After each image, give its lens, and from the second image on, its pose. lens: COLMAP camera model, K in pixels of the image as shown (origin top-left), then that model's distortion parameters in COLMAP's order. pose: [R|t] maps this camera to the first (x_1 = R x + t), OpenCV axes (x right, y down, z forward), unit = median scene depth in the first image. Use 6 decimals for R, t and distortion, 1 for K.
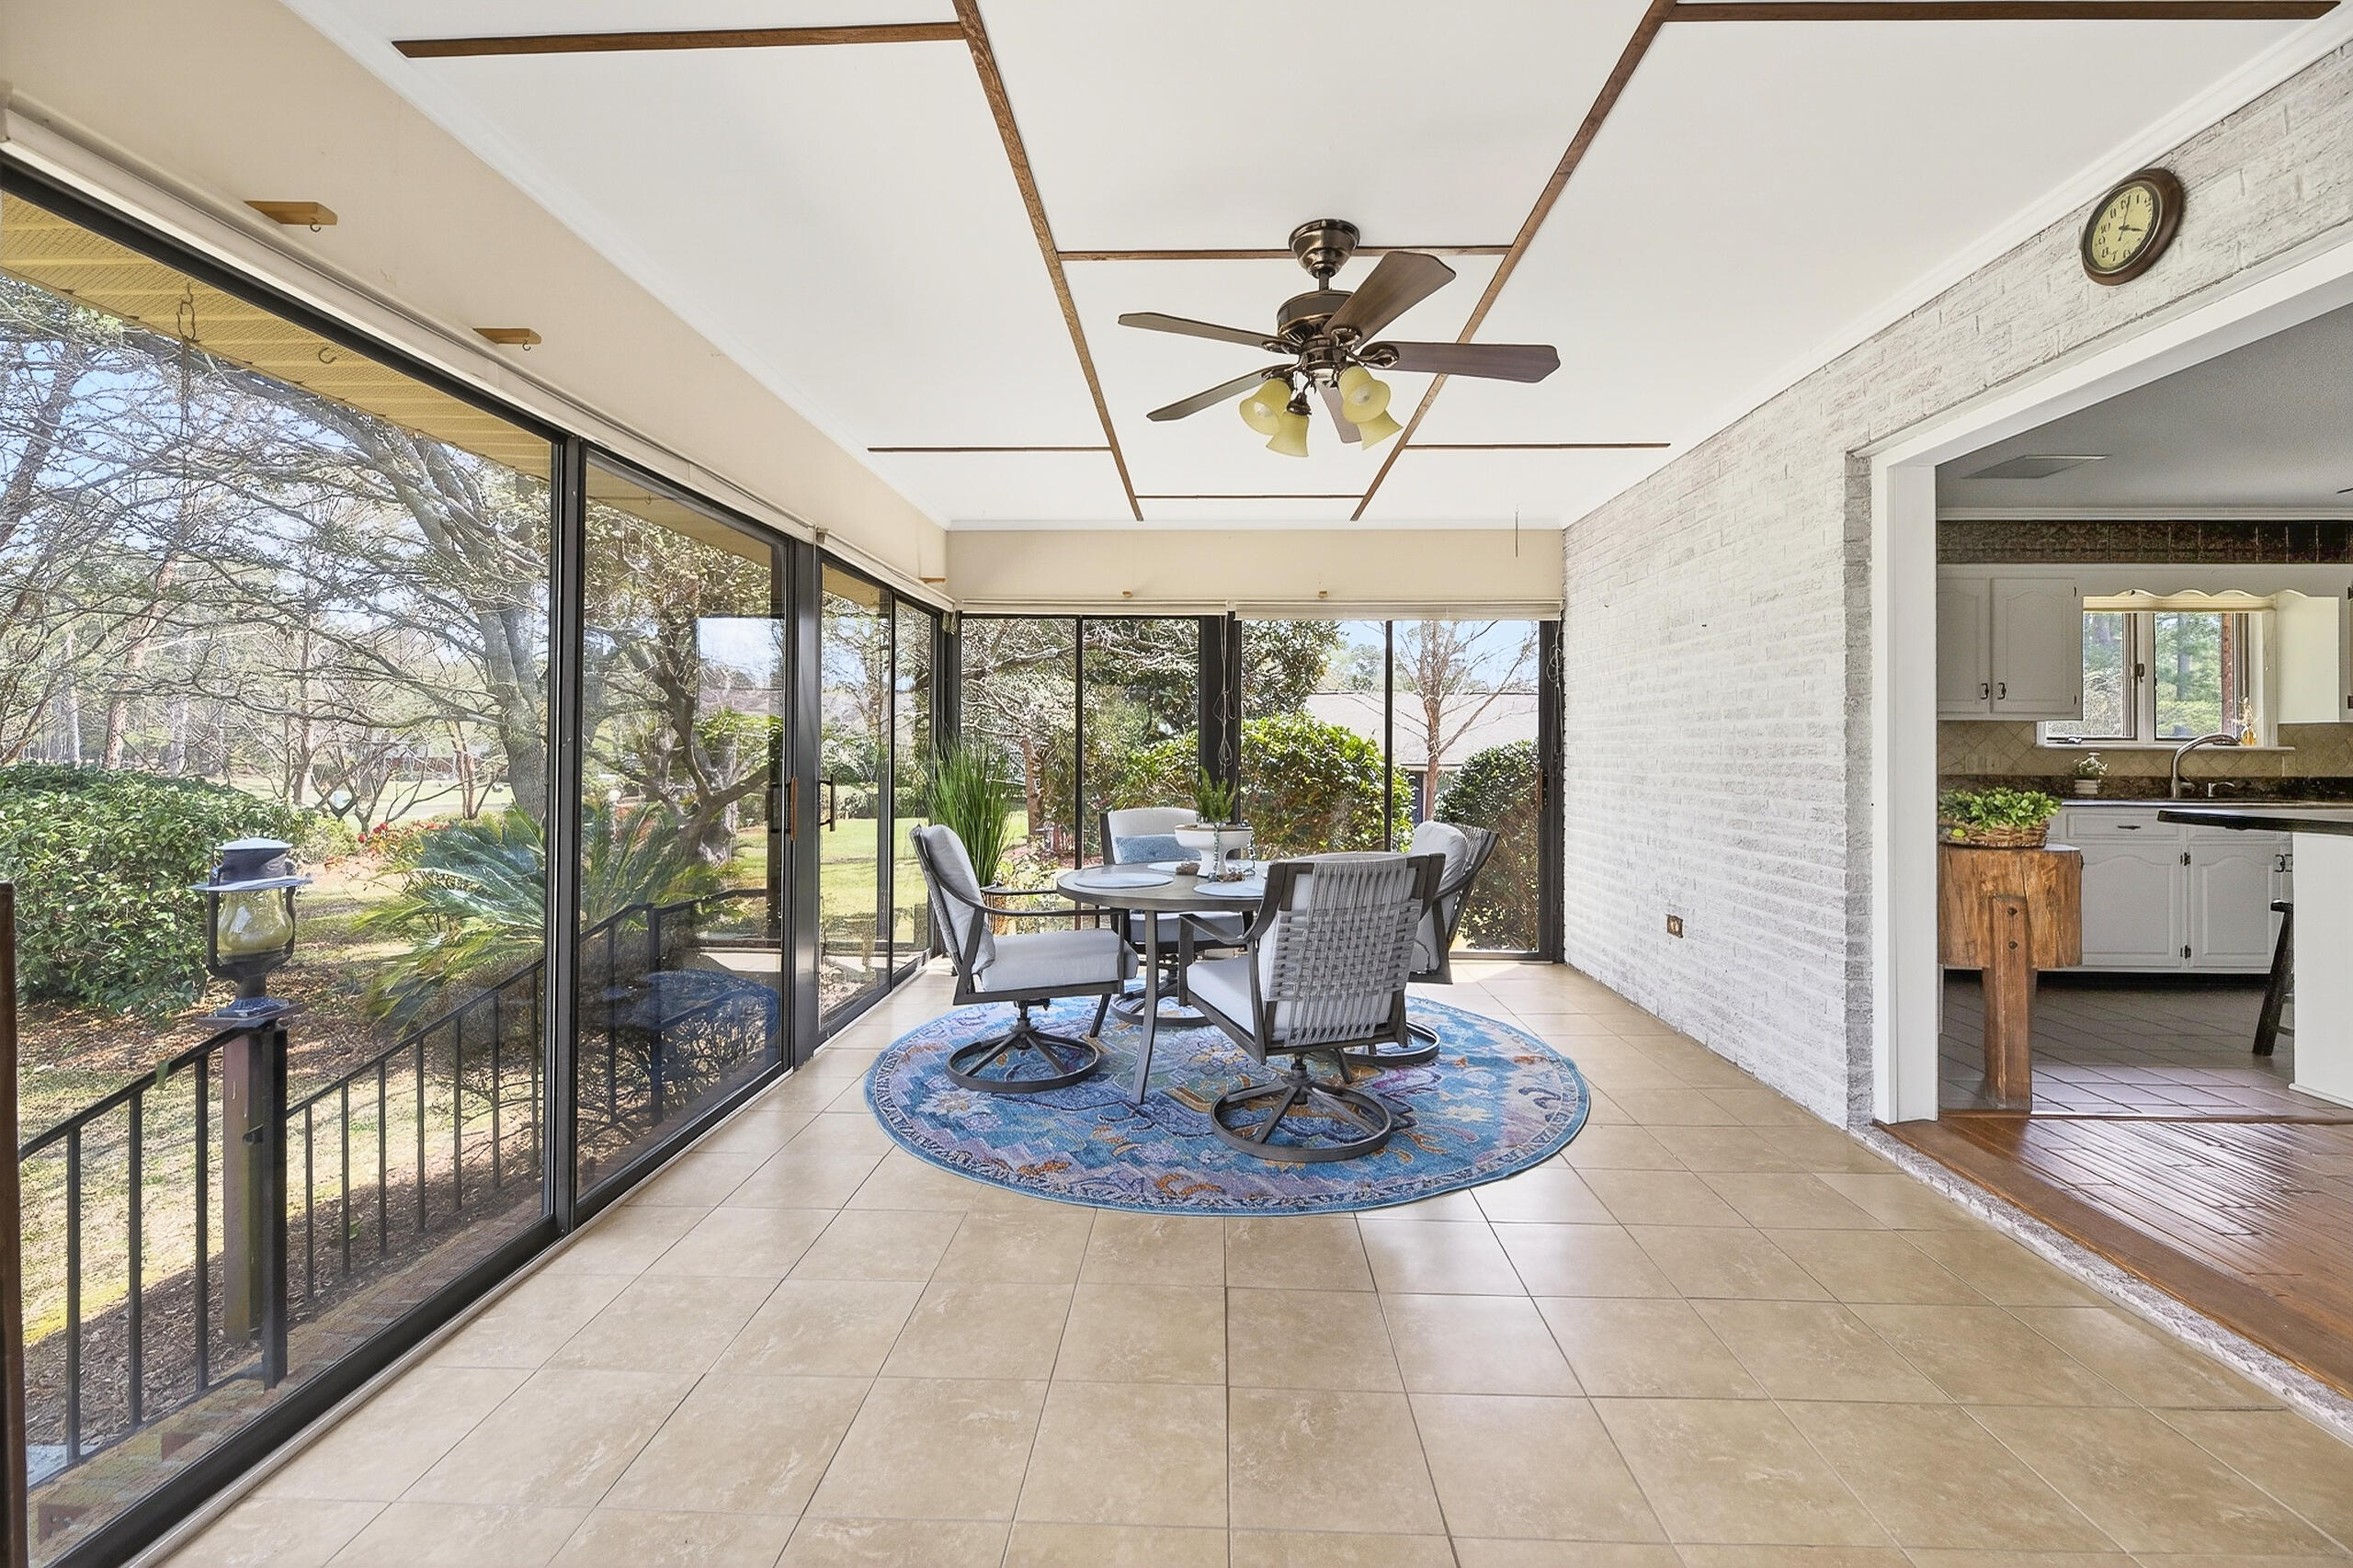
lens RADIAL K [[953.2, 0, 1175.6], [0, 953.2, 759.2], [0, 0, 1]] dist [-0.006731, -0.000218]
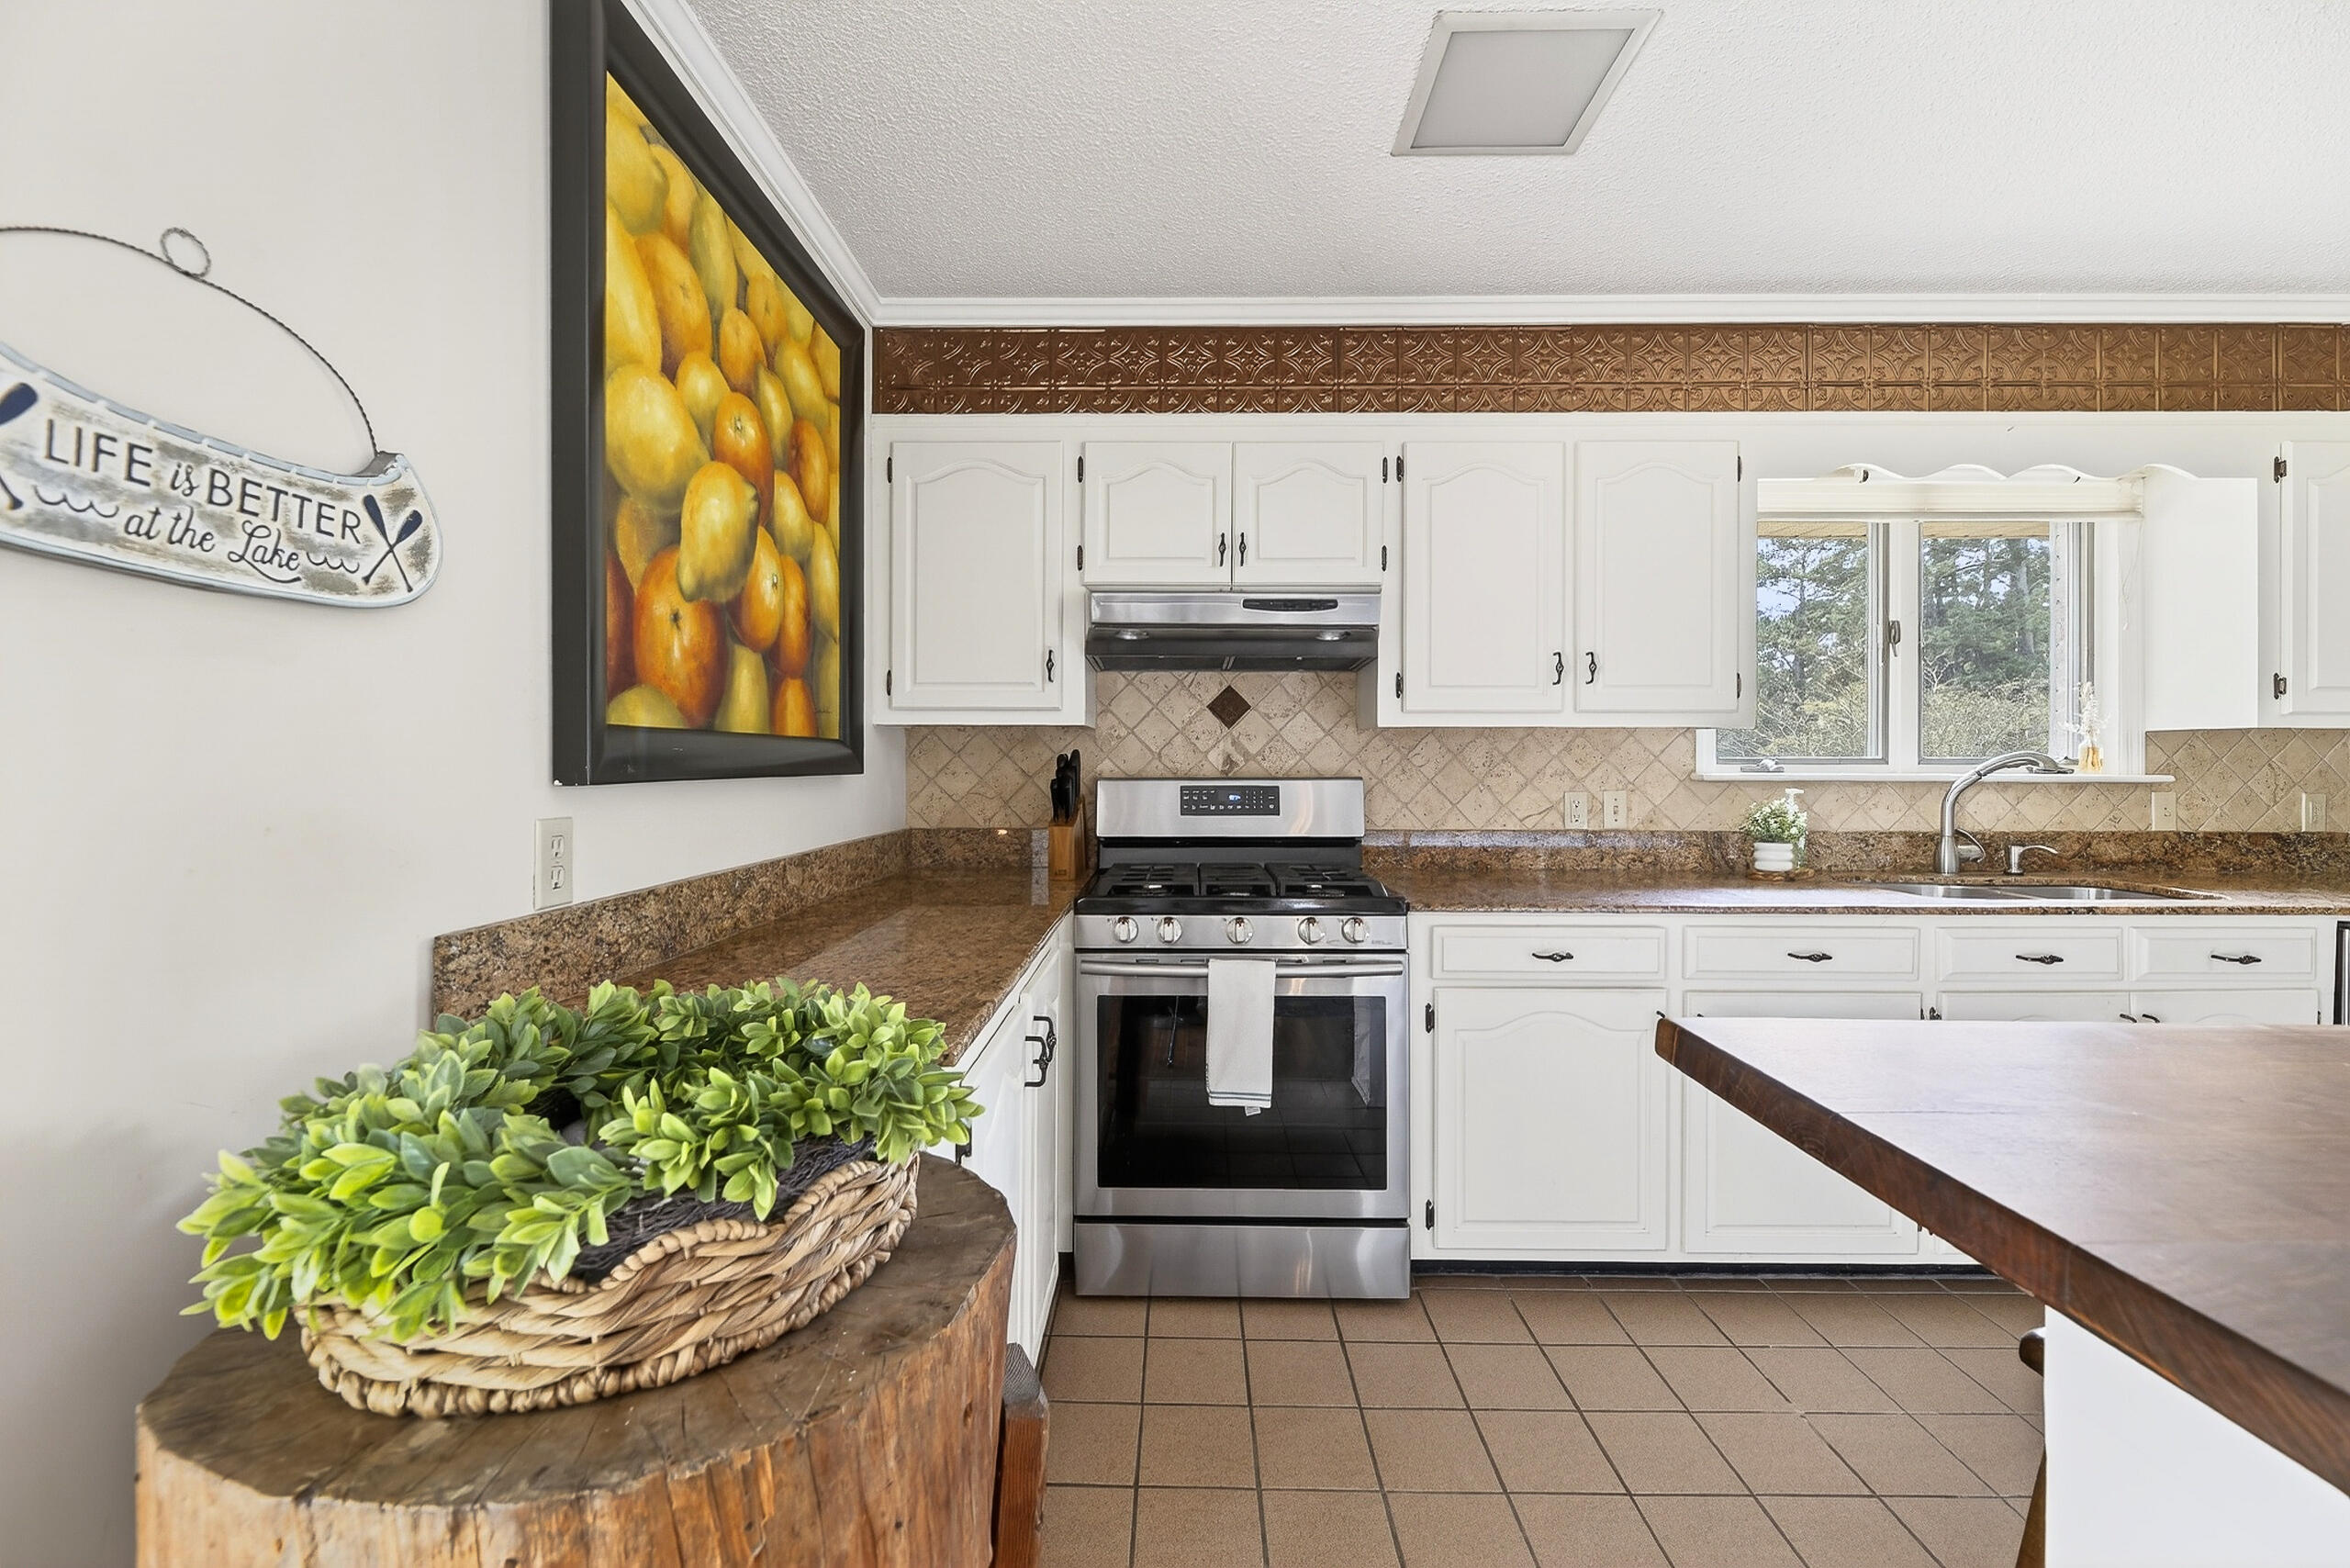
lens RADIAL K [[952.0, 0, 1169.2], [0, 952.0, 770.8], [0, 0, 1]] dist [-0.006731, -0.000218]
pose [[0.999746, -0.005235, 0.021923, 0.609463], [0.005209, 0.999986, 0.001242, -0.018576], [-0.021929, -0.001128, 0.999759, 0.482311]]
